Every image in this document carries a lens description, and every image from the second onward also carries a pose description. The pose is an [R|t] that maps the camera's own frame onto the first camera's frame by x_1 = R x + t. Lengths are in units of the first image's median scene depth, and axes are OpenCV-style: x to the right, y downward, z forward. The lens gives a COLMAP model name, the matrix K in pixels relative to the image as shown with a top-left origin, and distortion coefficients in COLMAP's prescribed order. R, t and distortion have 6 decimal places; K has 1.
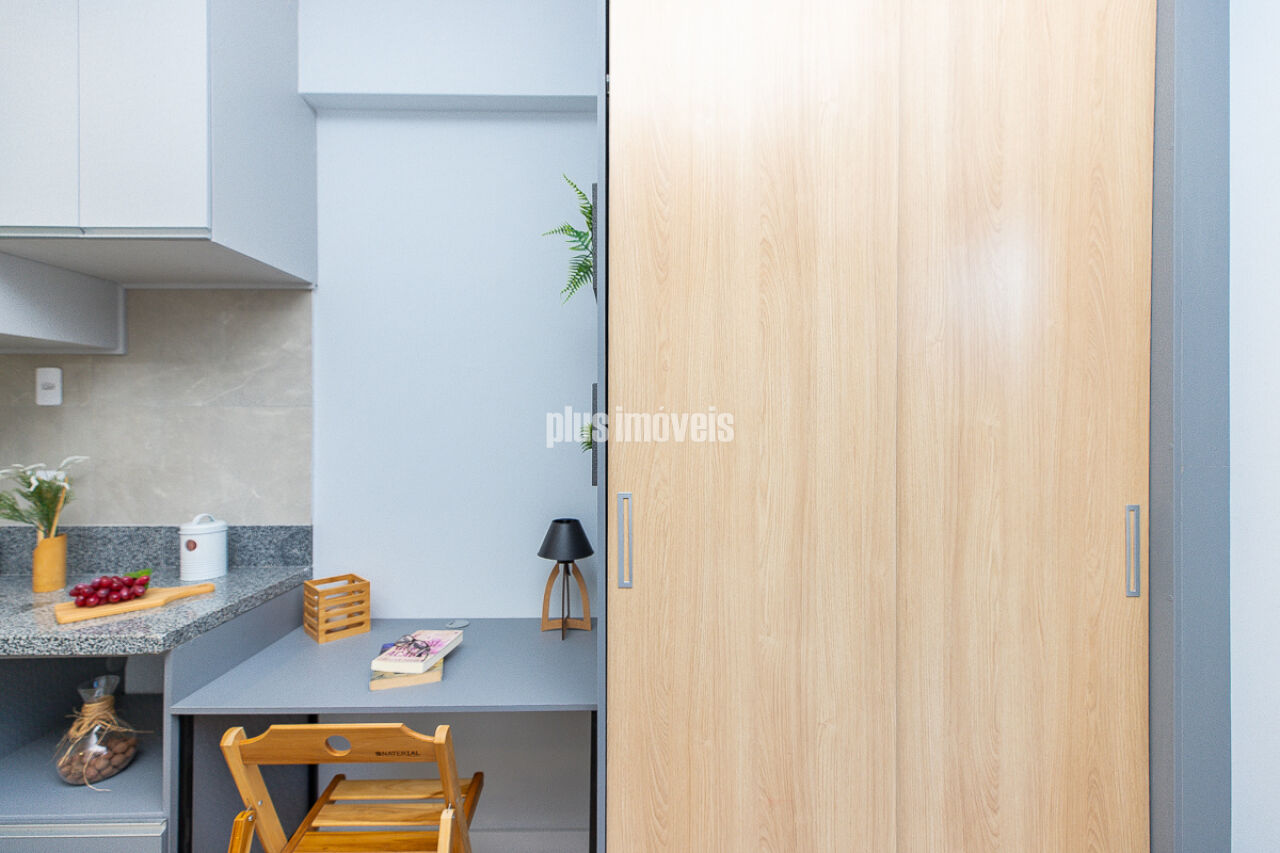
lens RADIAL K [[573.4, 0, 637.5], [0, 573.4, 420.1], [0, 0, 1]] dist [0.001916, 0.000099]
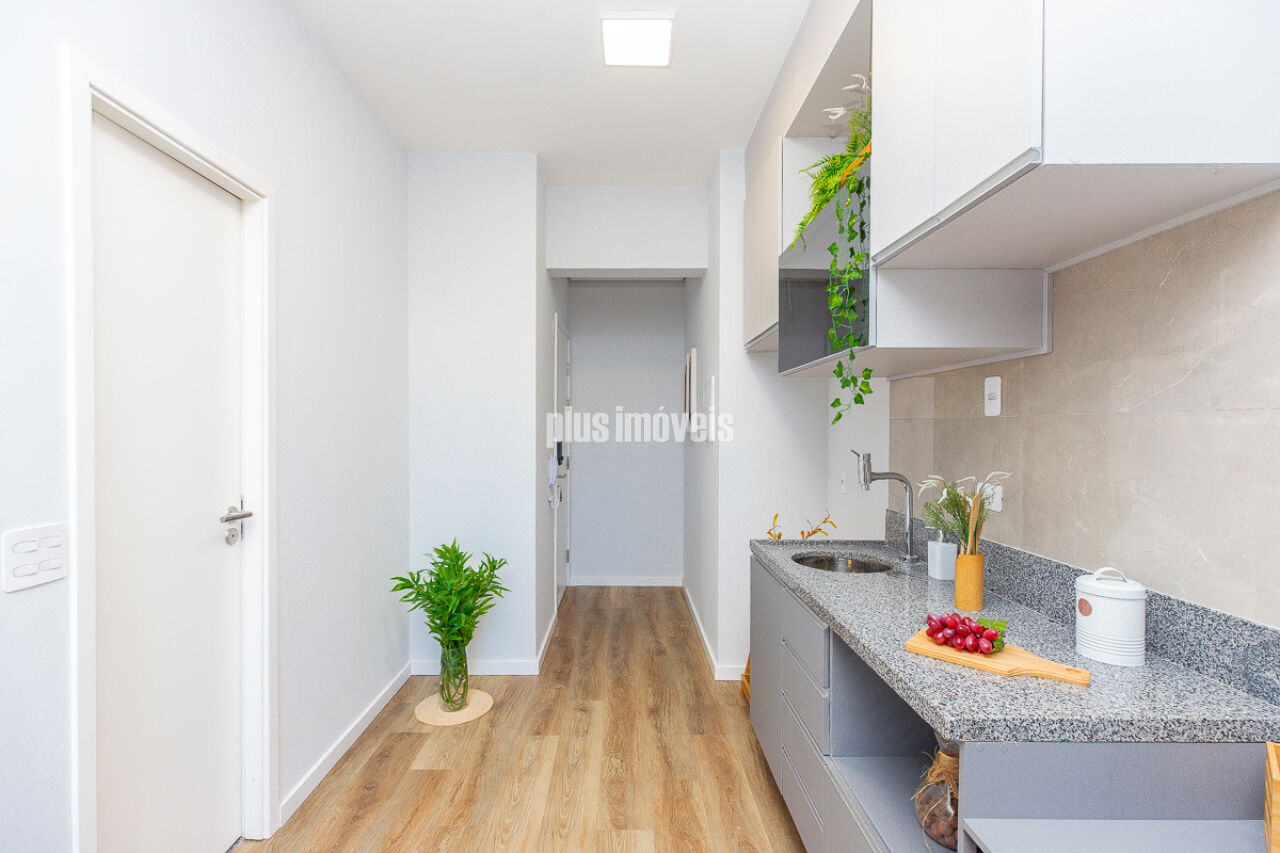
lens RADIAL K [[582.9, 0, 623.3], [0, 582.9, 435.8], [0, 0, 1]] dist [0.003742, -0.000237]
pose [[-0.012859, 0.013074, -0.999832, -0.048381], [-0.002006, 0.999912, 0.013101, -0.005220], [0.999915, 0.002175, -0.012832, 0.494058]]
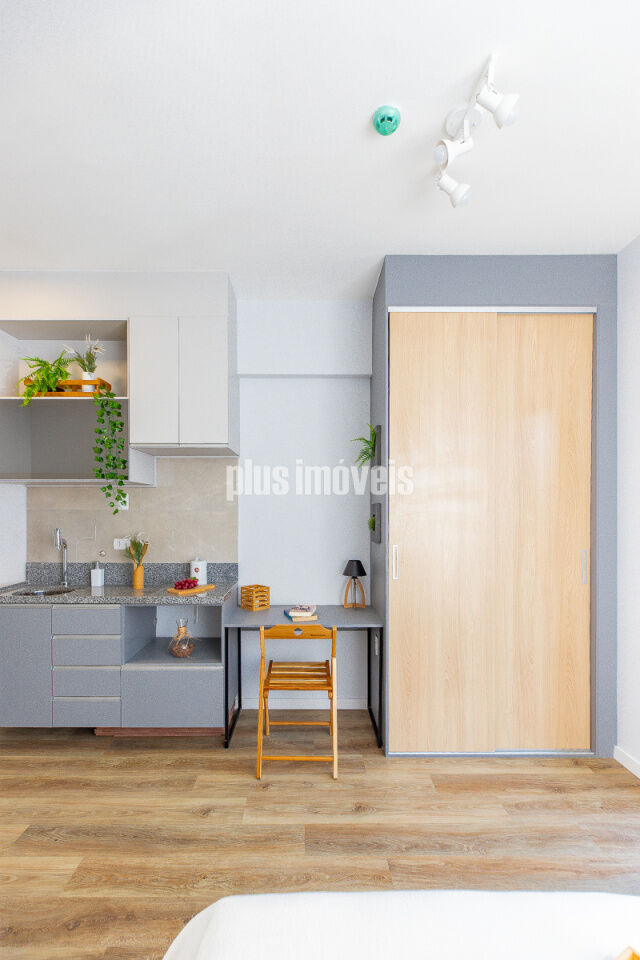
lens RADIAL K [[459.7, 0, 303.5], [0, 459.7, 512.4], [0, 0, 1]] dist [-0.002638, -0.000034]
pose [[0.999853, 0.000004, -0.017148, -0.352103], [0.000121, 0.999974, 0.007272, -0.035746], [0.017148, -0.007273, 0.999827, -0.997480]]
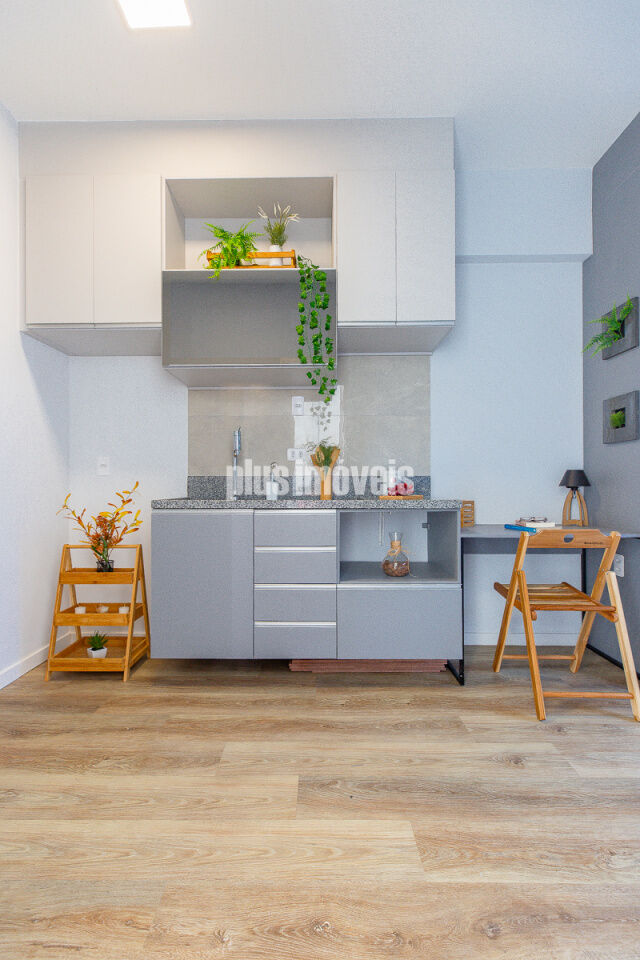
lens RADIAL K [[430.9, 0, 308.9], [0, 430.9, 481.6], [0, 0, 1]] dist [0.002798, 0.000239]
pose [[0.999521, -0.002362, -0.030861, -1.176345], [0.002099, 0.999961, -0.008542, 0.269250], [0.030880, 0.008473, 0.999487, -0.602825]]
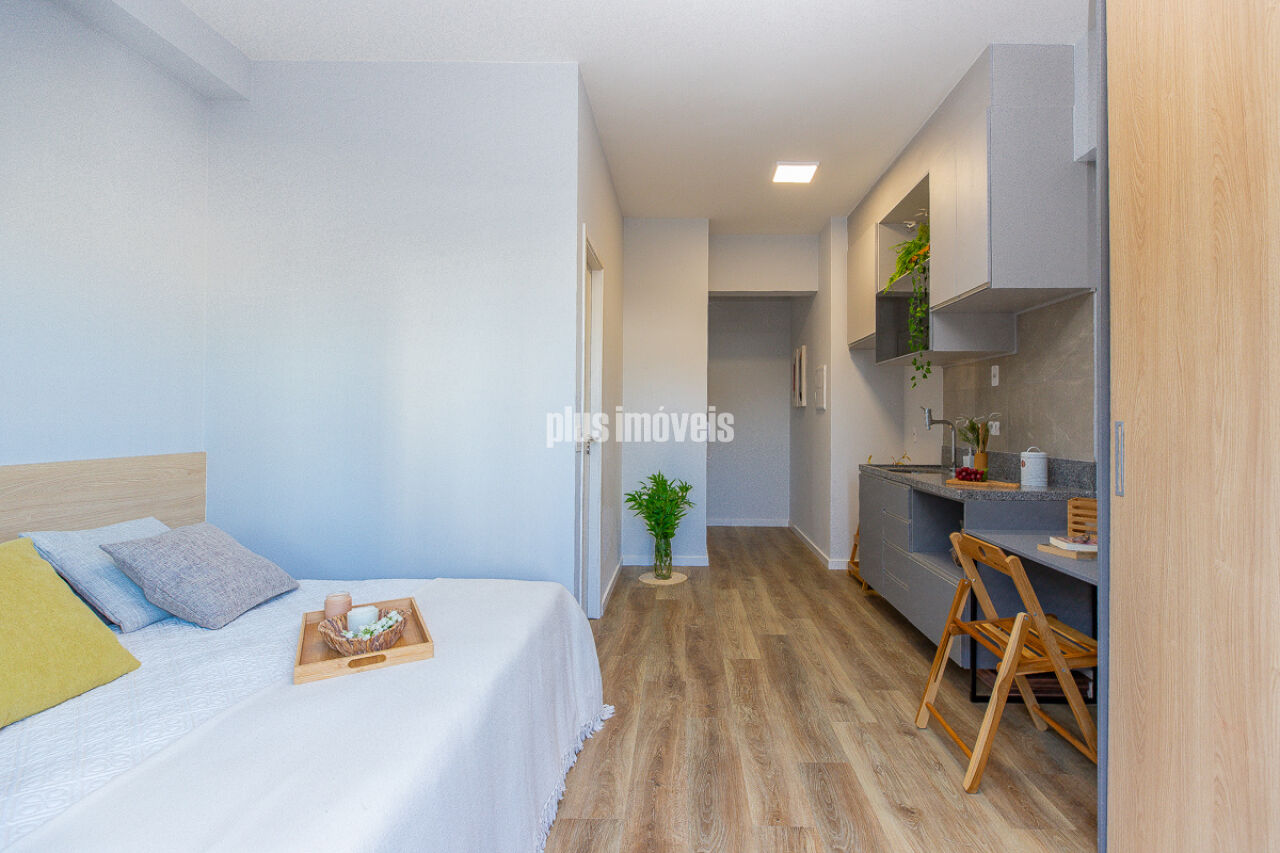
lens RADIAL K [[586.4, 0, 677.8], [0, 586.4, 411.2], [0, 0, 1]] dist [0.002900, 0.000122]
pose [[-0.025688, -0.013602, -0.999577, 1.096142], [-0.005019, 0.999897, -0.013478, 0.107158], [0.999657, 0.004671, -0.025753, 0.043998]]
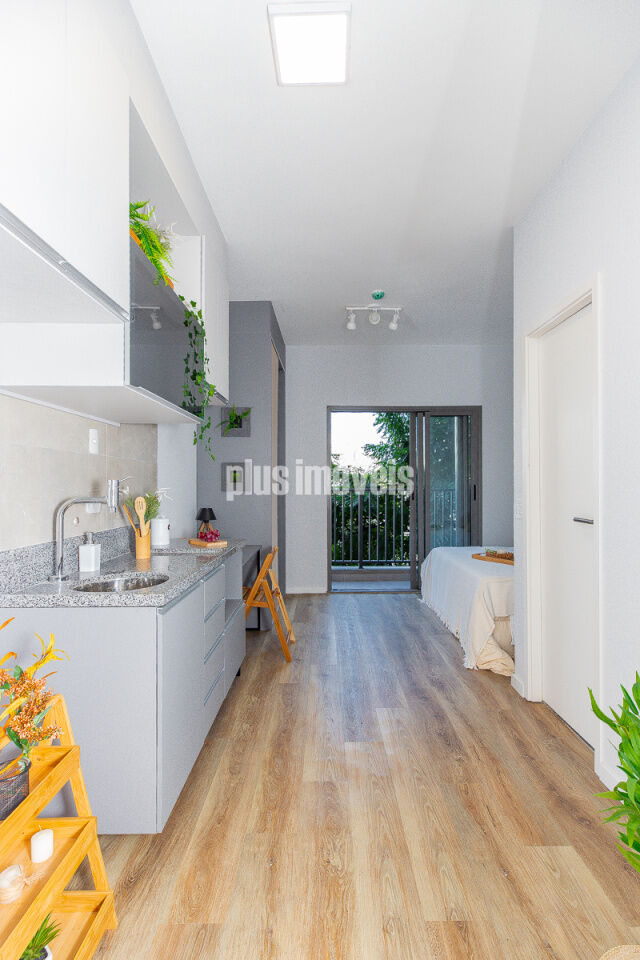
lens RADIAL K [[449.2, 0, 333.5], [0, 449.2, 482.6], [0, 0, 1]] dist [-0.000081, 0.000254]
pose [[-0.004751, 0.004020, 0.999981, -2.774090], [0.003791, 0.999985, -0.004002, 0.071101], [-0.999982, 0.003772, -0.004766, 0.459312]]
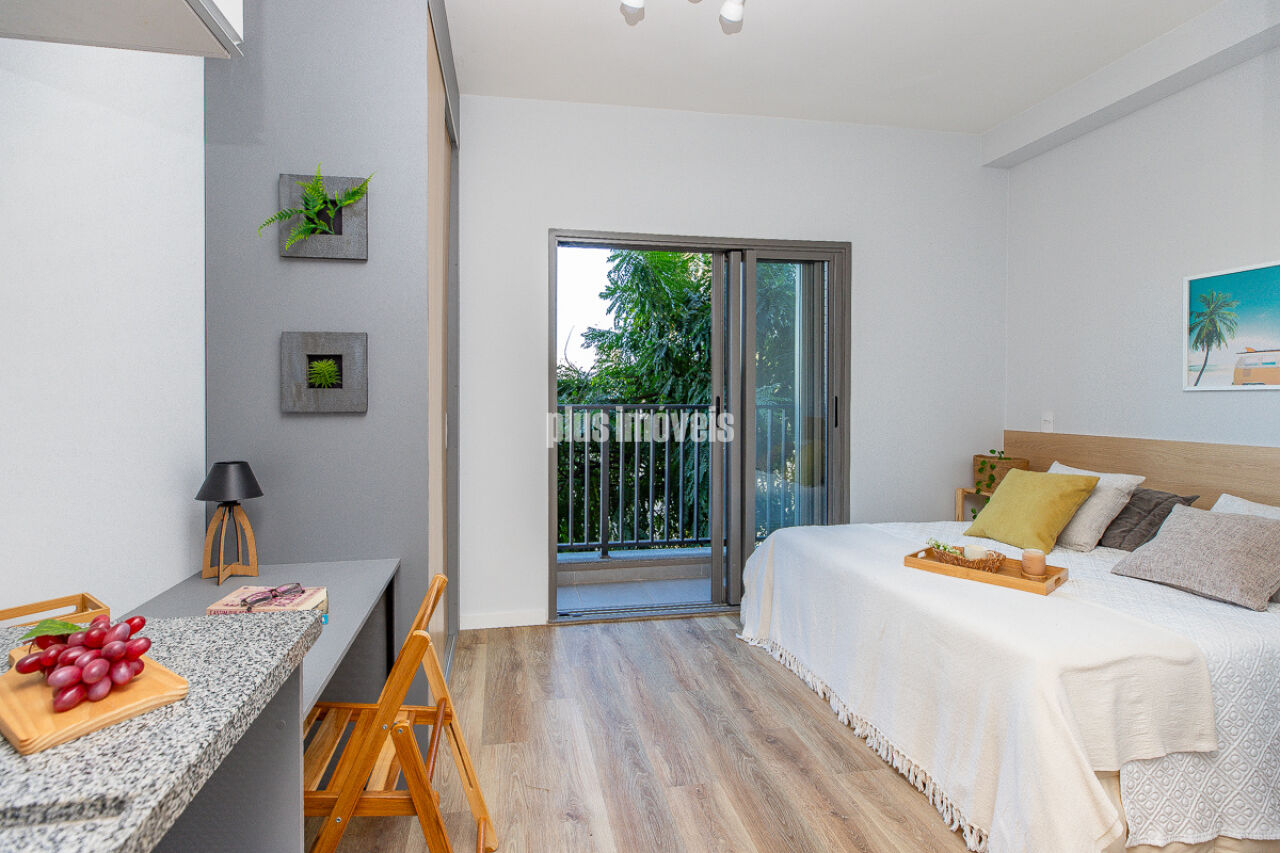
lens RADIAL K [[593.9, 0, 607.7], [0, 593.9, 398.3], [0, 0, 1]] dist [0.003124, -0.000760]
pose [[-0.160508, -0.003067, 0.987030, -1.427026], [-0.000827, 0.999995, 0.002973, 0.077209], [-0.987034, -0.000339, -0.160509, 0.637716]]
